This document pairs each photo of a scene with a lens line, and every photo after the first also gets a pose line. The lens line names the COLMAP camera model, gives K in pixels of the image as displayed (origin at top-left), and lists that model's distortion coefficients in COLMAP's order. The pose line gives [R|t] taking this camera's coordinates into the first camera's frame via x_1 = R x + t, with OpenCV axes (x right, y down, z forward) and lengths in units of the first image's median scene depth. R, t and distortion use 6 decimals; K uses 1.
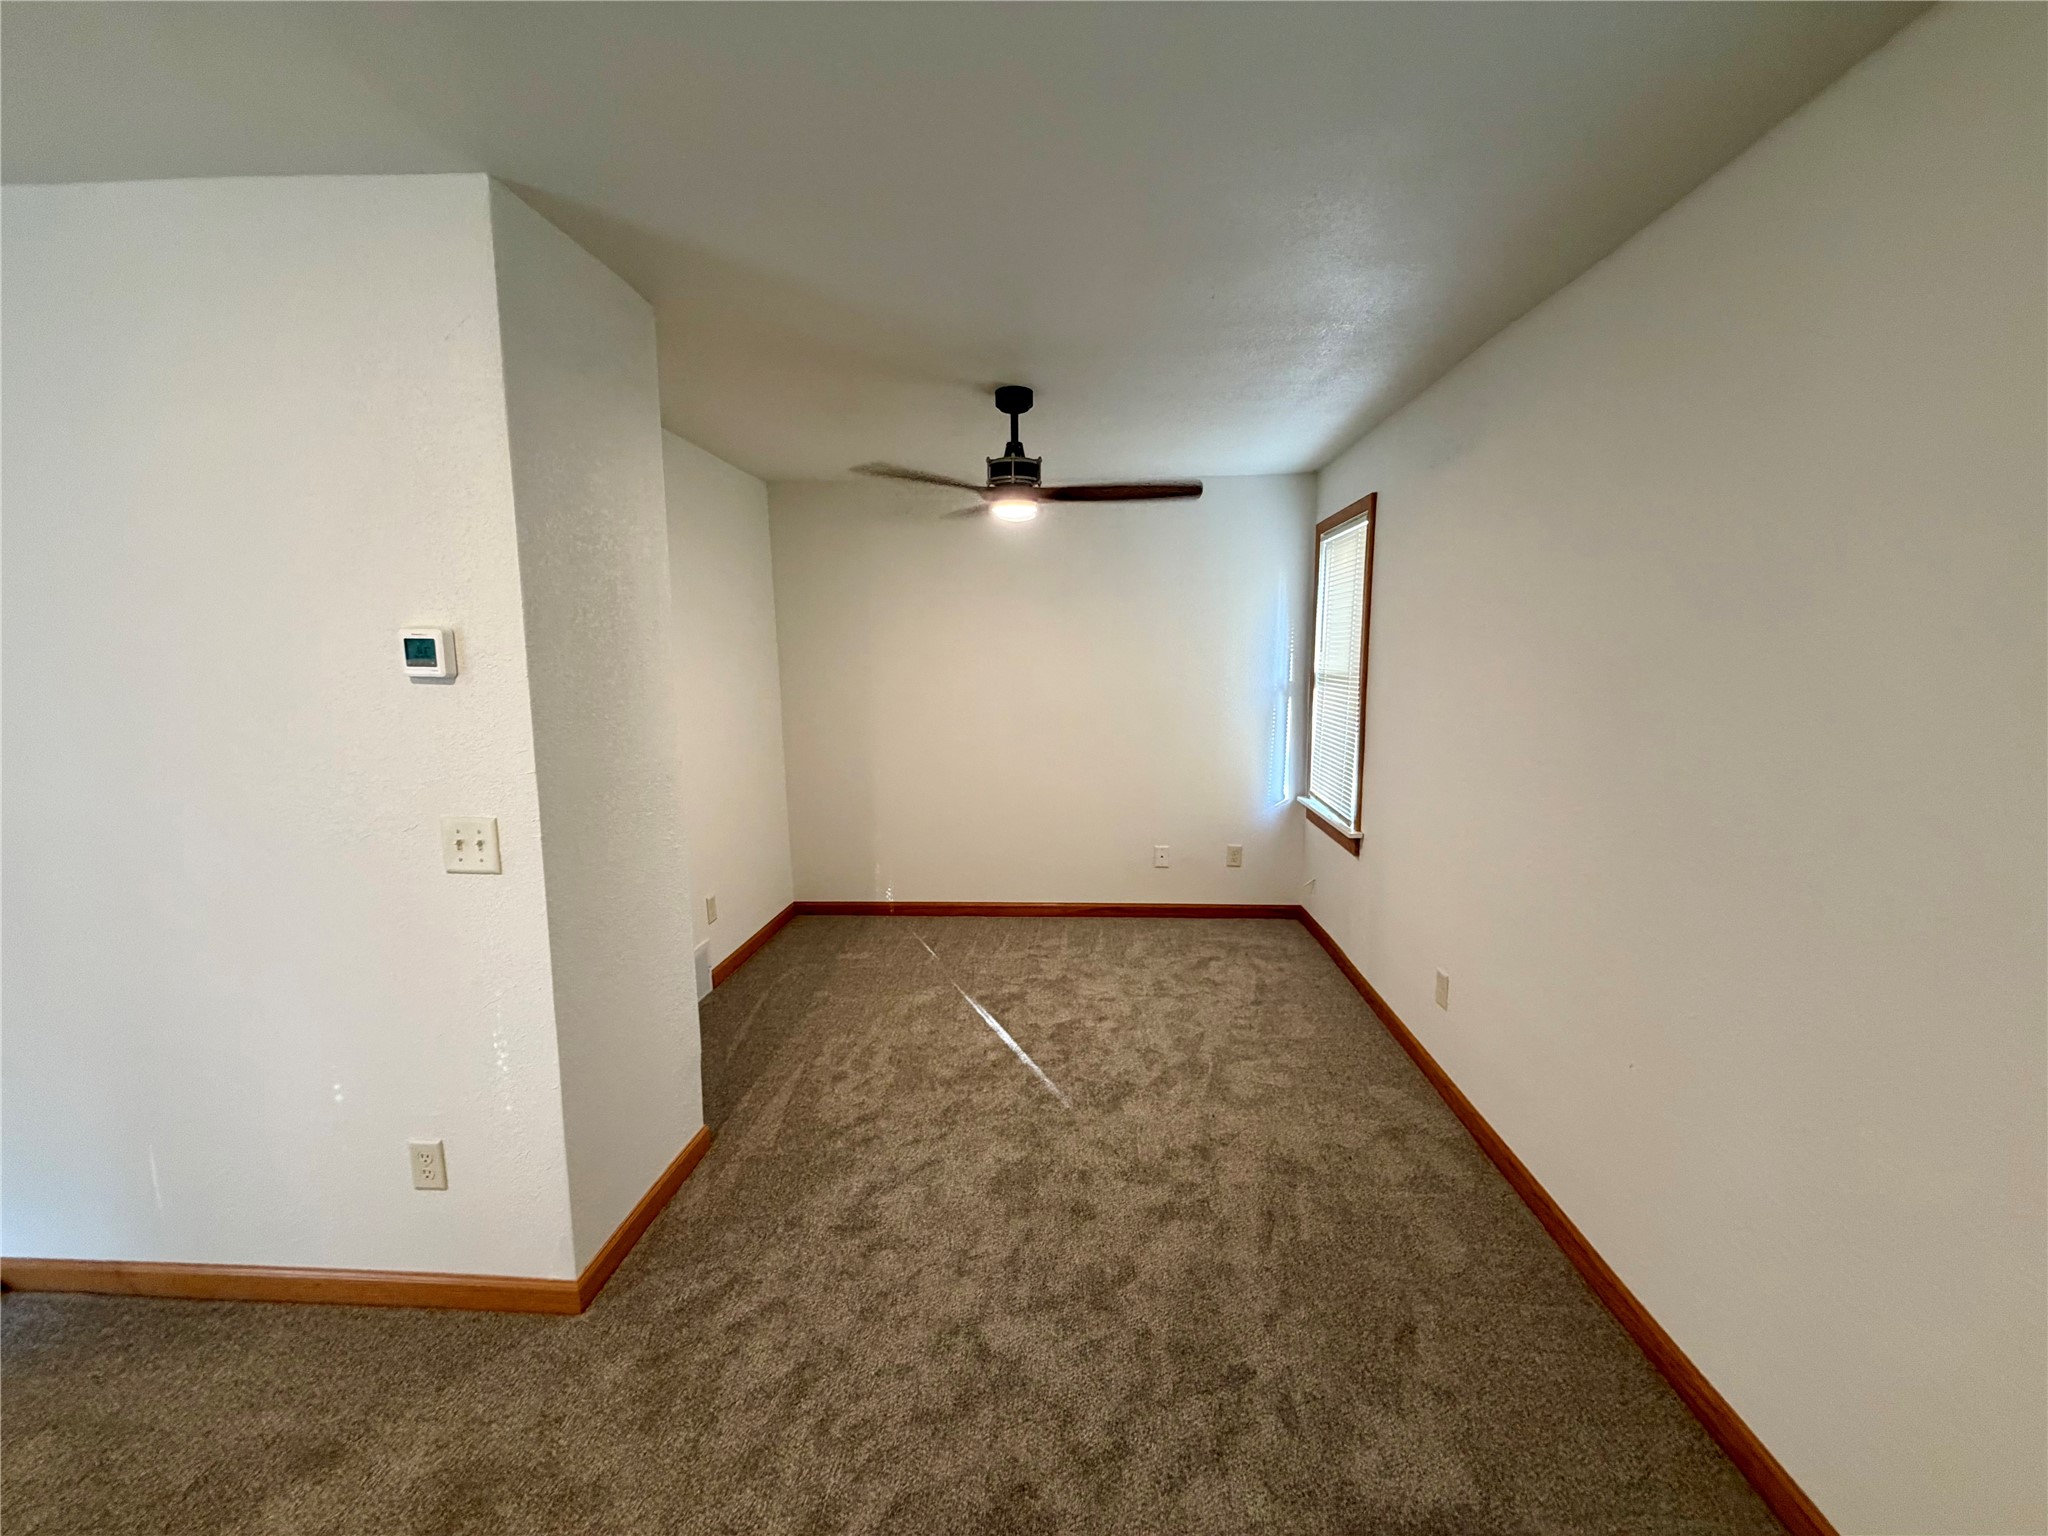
lens RADIAL K [[813.5, 0, 1030.0], [0, 813.5, 768.0], [0, 0, 1]] dist [-0.001056, 0.000069]
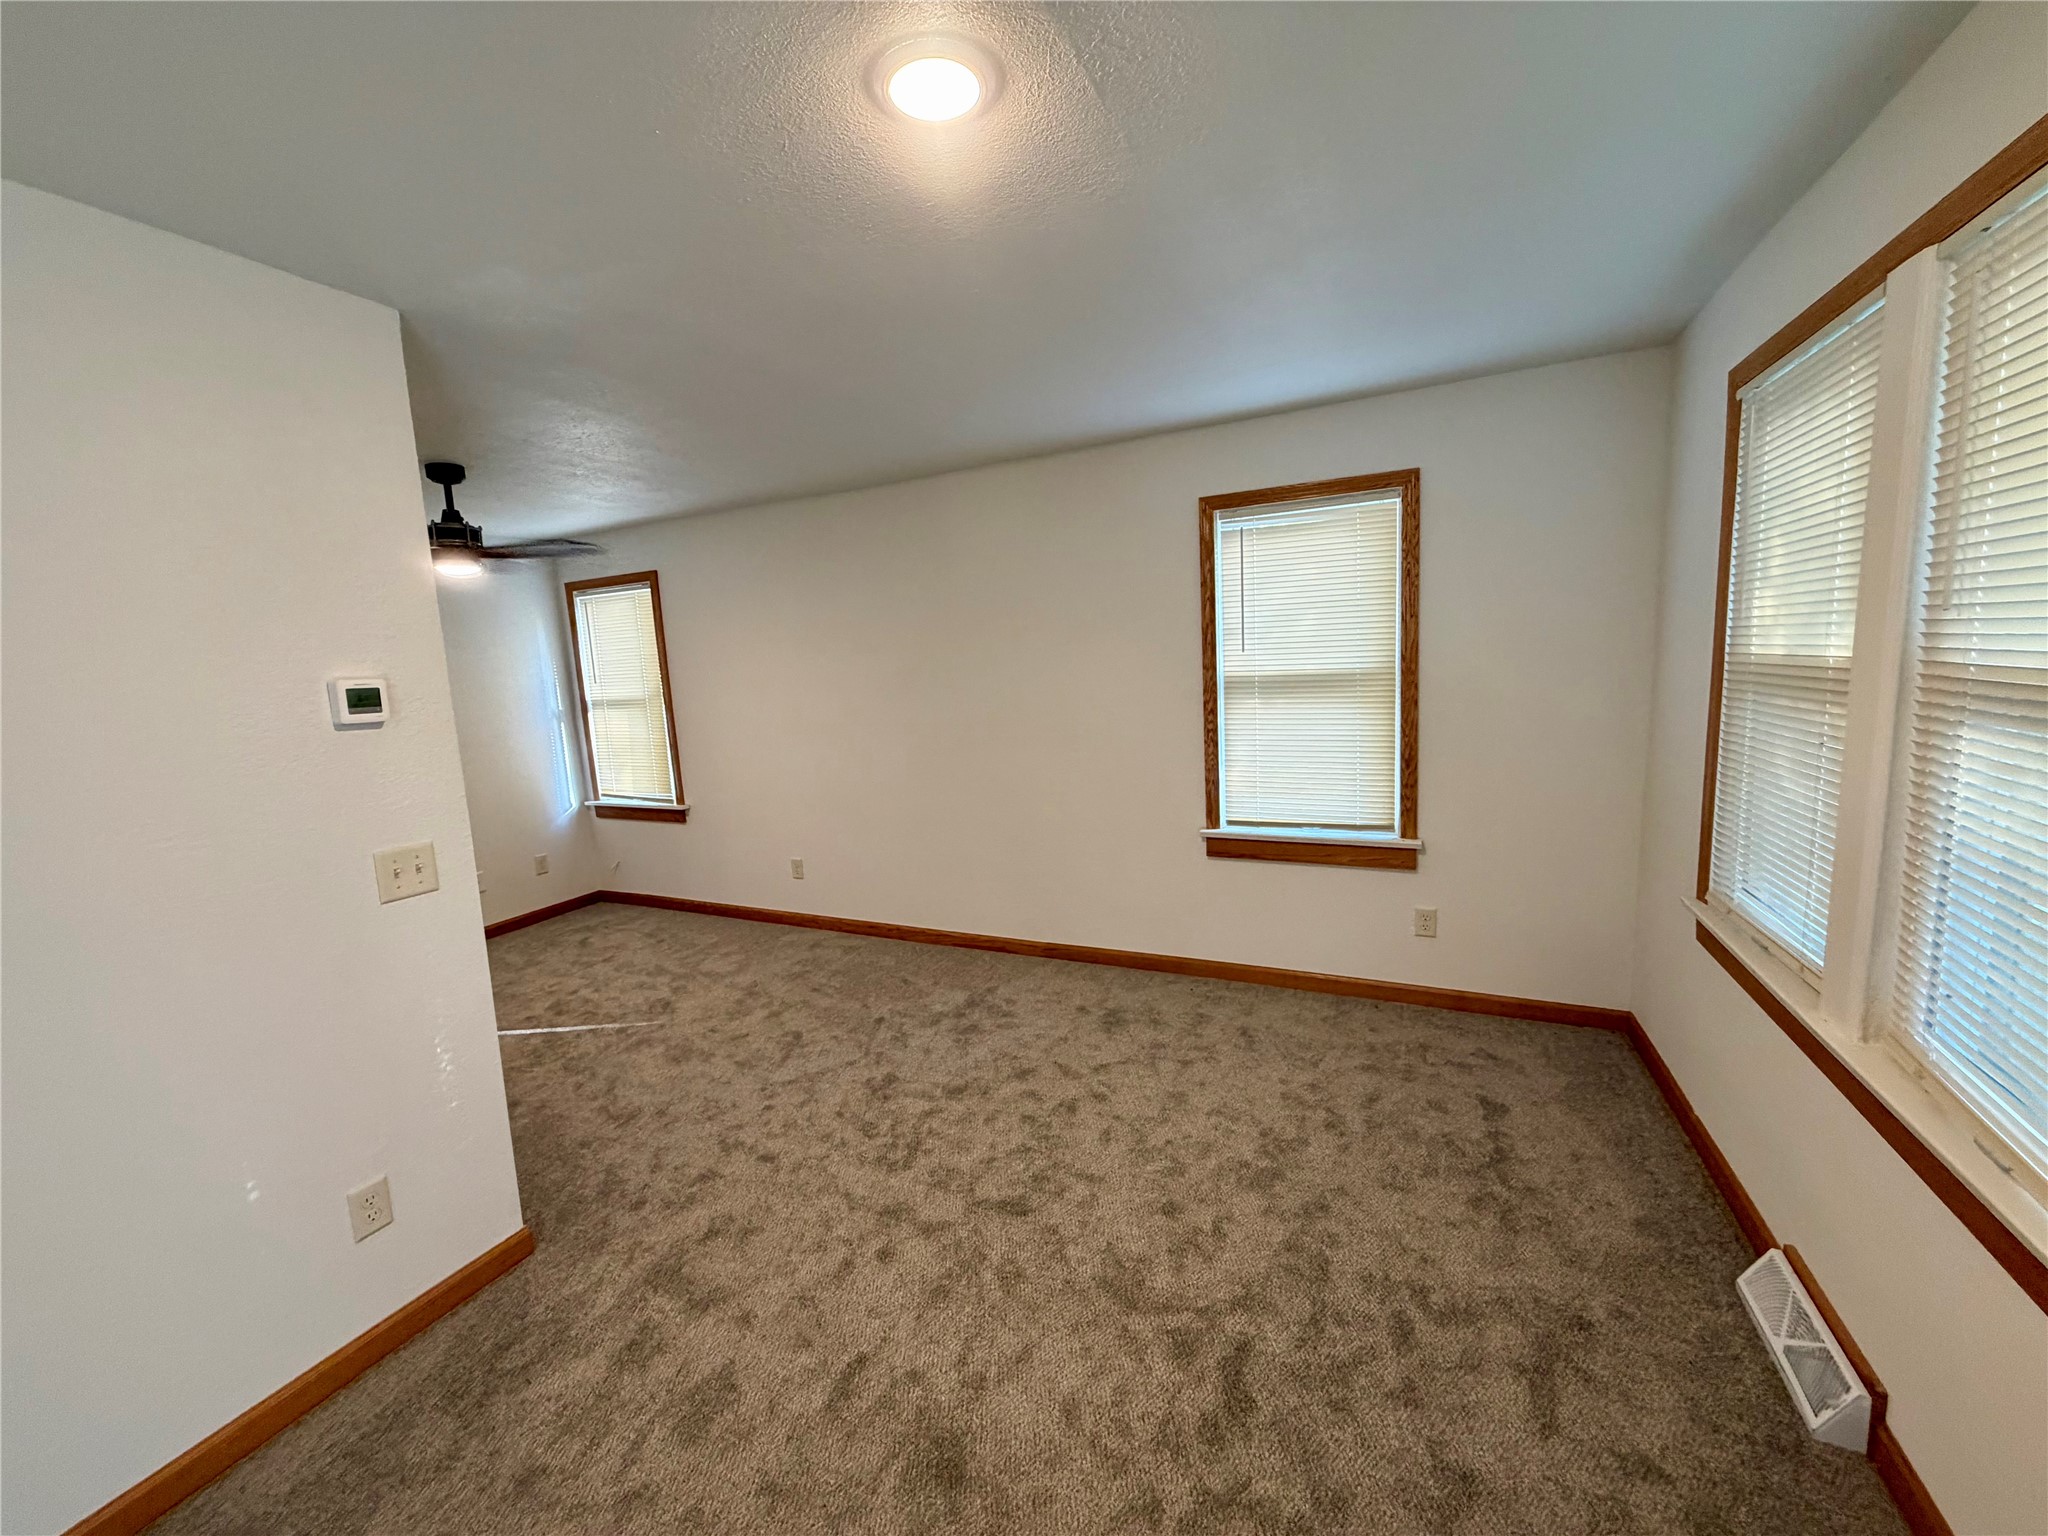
lens RADIAL K [[813.5, 0, 1026.2], [0, 813.5, 765.6], [0, 0, 1]] dist [-0.001056, 0.000069]
pose [[0.369247, -0.140375, 0.918668, -0.826941], [0.182619, 0.980213, 0.076378, 0.013835], [-0.911212, 0.139564, 0.387576, -0.133575]]
